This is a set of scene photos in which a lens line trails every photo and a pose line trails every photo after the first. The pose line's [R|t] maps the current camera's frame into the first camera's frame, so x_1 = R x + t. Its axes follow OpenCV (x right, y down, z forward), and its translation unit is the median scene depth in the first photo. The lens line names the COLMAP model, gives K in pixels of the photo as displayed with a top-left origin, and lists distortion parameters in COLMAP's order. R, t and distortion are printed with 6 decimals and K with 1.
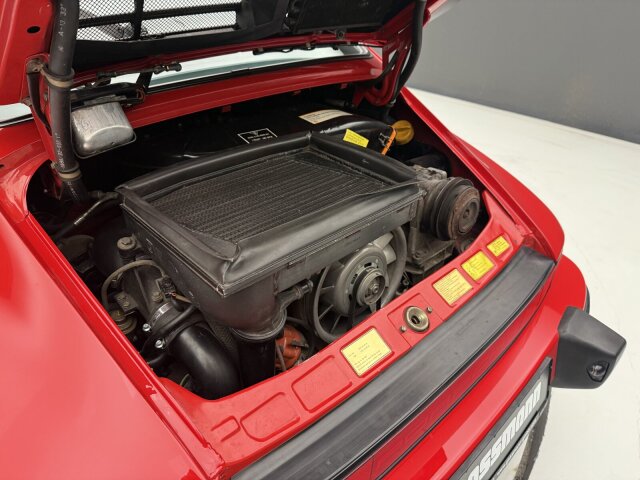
lens RADIAL K [[462.9, 0, 320.8], [0, 462.9, 240.1], [0, 0, 1]] dist [0.021455, -0.041177]
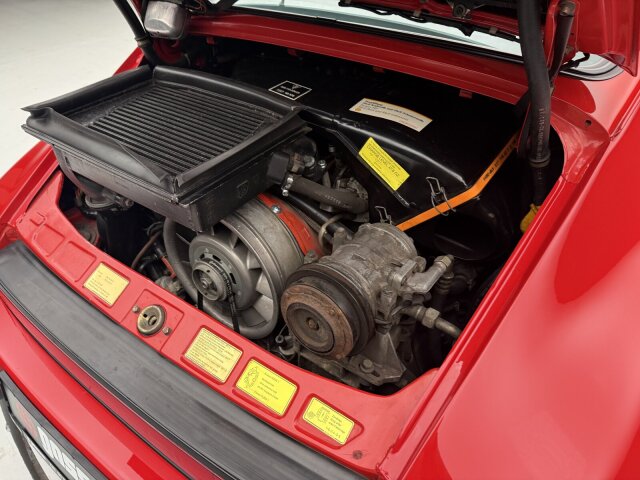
lens RADIAL K [[462.9, 0, 317.8], [0, 462.9, 239.2], [0, 0, 1]] dist [0.021455, -0.041177]
pose [[0.183733, 0.590934, -0.785518, 0.861878], [-0.512125, 0.739645, 0.436638, -0.486662], [0.839029, 0.322058, 0.438530, 0.824721]]
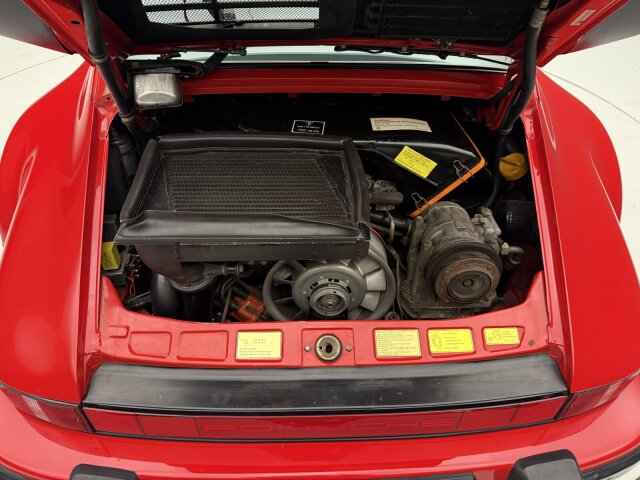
lens RADIAL K [[462.9, 0, 315.2], [0, 462.9, 241.3], [0, 0, 1]] dist [0.021455, -0.041177]
pose [[0.745743, 0.428209, -0.510397, 0.602731], [-0.358237, 0.903646, 0.234712, -0.271186], [0.561724, 0.007808, 0.827288, 0.134583]]
